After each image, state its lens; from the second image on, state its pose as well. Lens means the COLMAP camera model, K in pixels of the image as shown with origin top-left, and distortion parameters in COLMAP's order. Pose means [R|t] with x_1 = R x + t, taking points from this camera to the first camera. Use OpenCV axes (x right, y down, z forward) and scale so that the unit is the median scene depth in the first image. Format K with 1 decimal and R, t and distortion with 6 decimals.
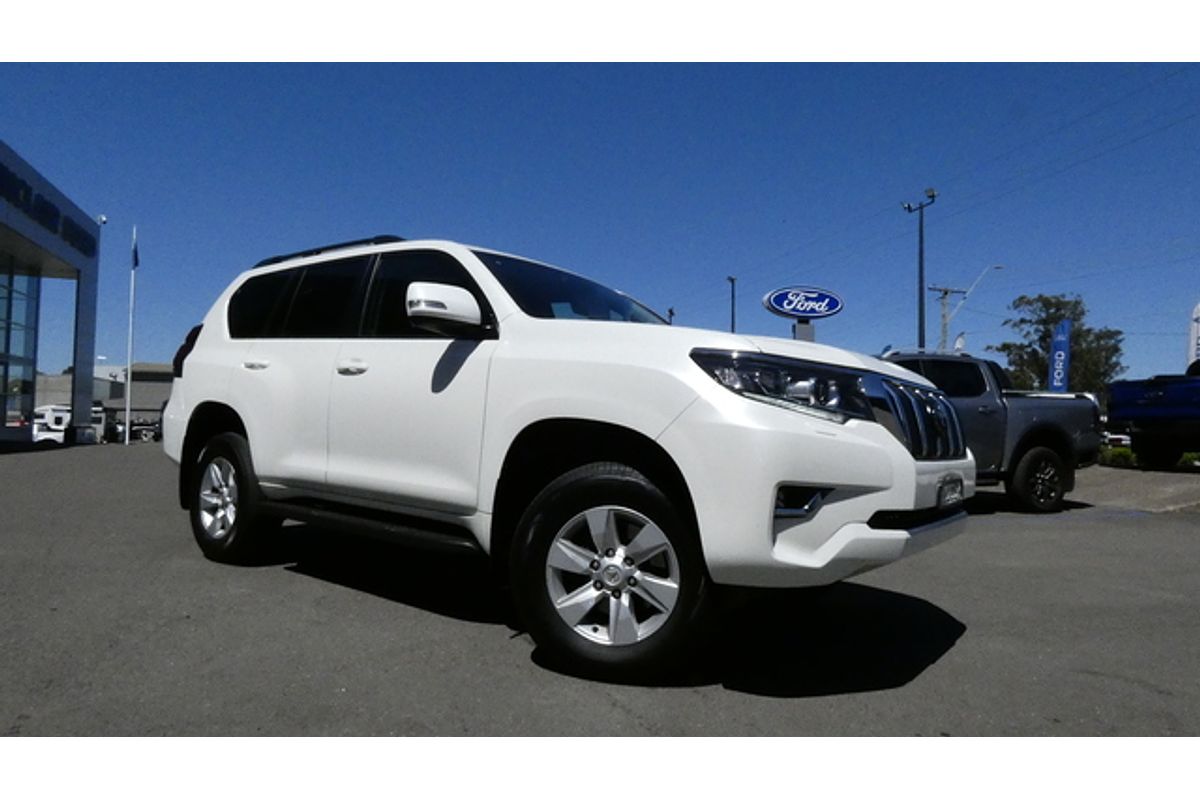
lens RADIAL K [[722.6, 0, 602.0], [0, 722.6, 400.4], [0, 0, 1]] dist [-0.006821, -0.001082]
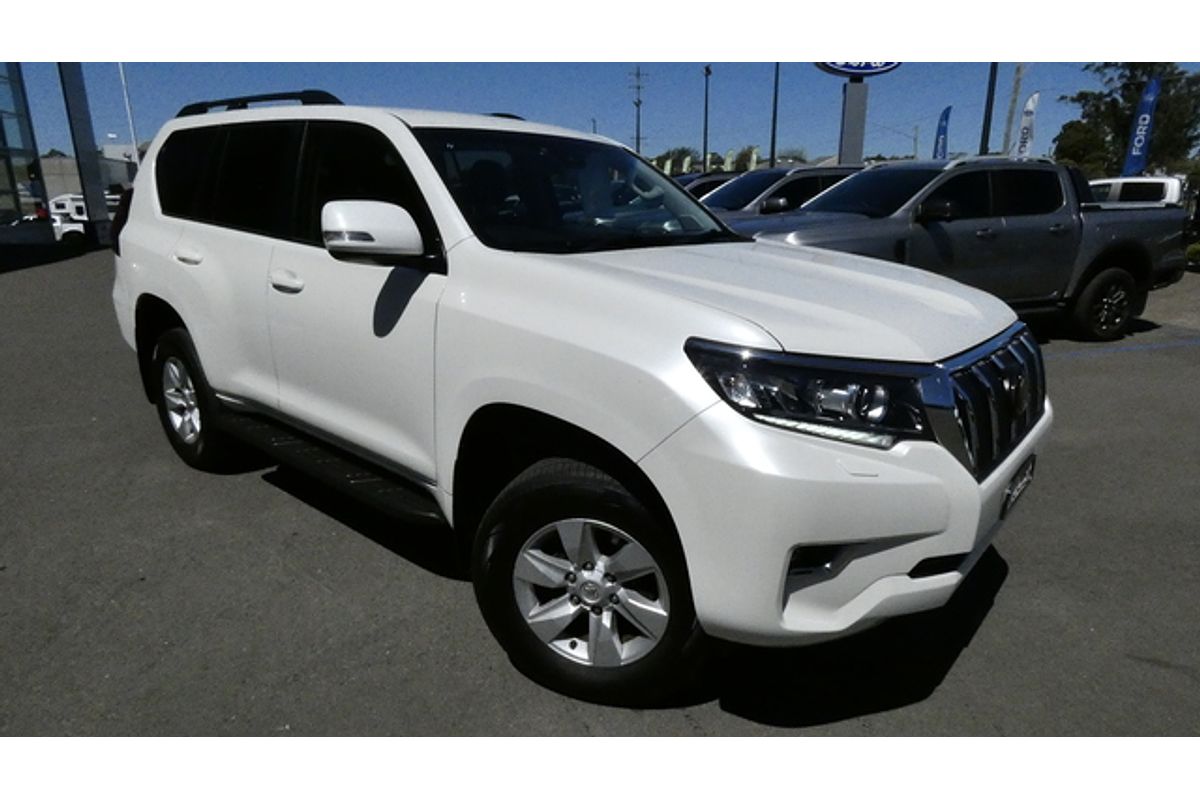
lens RADIAL K [[722.6, 0, 601.7], [0, 722.6, 398.7], [0, 0, 1]] dist [-0.006821, -0.001082]
pose [[0.998809, -0.008421, -0.048057, 0.059542], [0.022792, 0.951439, 0.306992, -0.196936], [0.043138, -0.307721, 0.950498, 0.236092]]
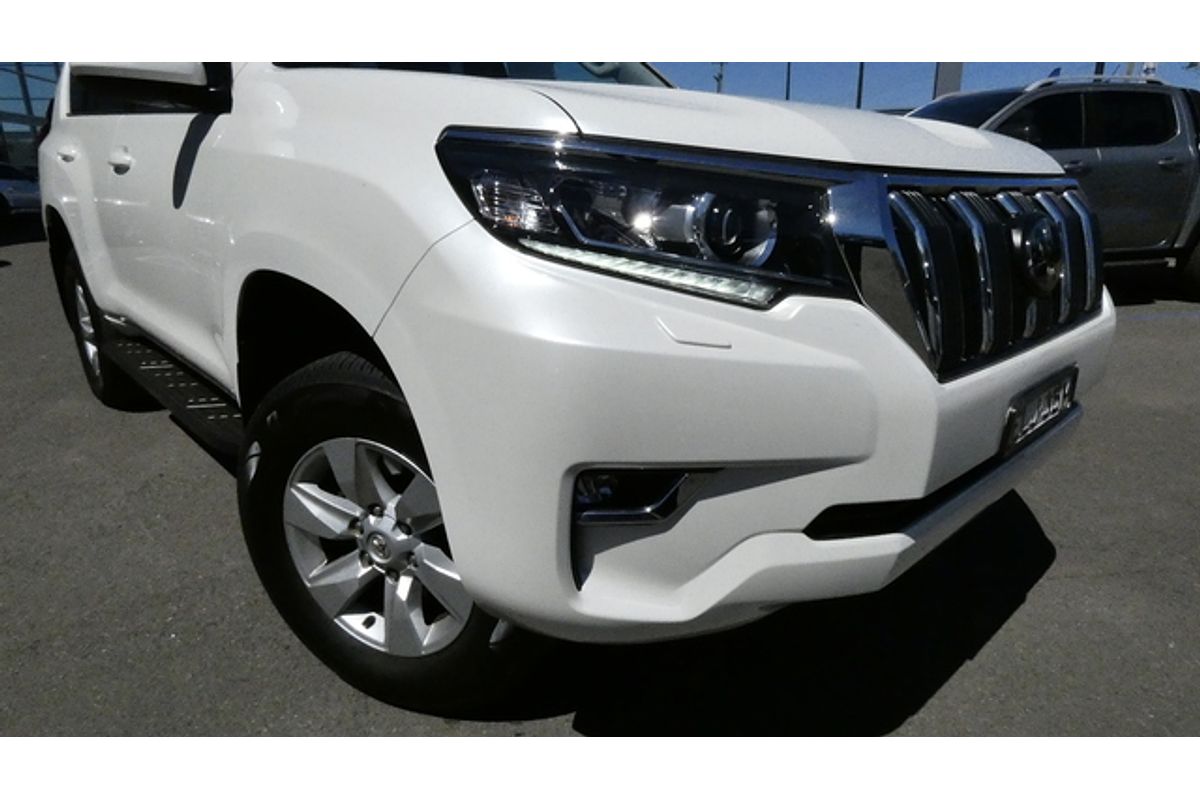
lens RADIAL K [[722.6, 0, 601.9], [0, 722.6, 395.8], [0, 0, 1]] dist [-0.006821, -0.001082]
pose [[0.987501, 0.015377, -0.156863, 0.241030], [0.035965, 0.946991, 0.319242, -0.044652], [0.153457, -0.320893, 0.934601, 0.452919]]
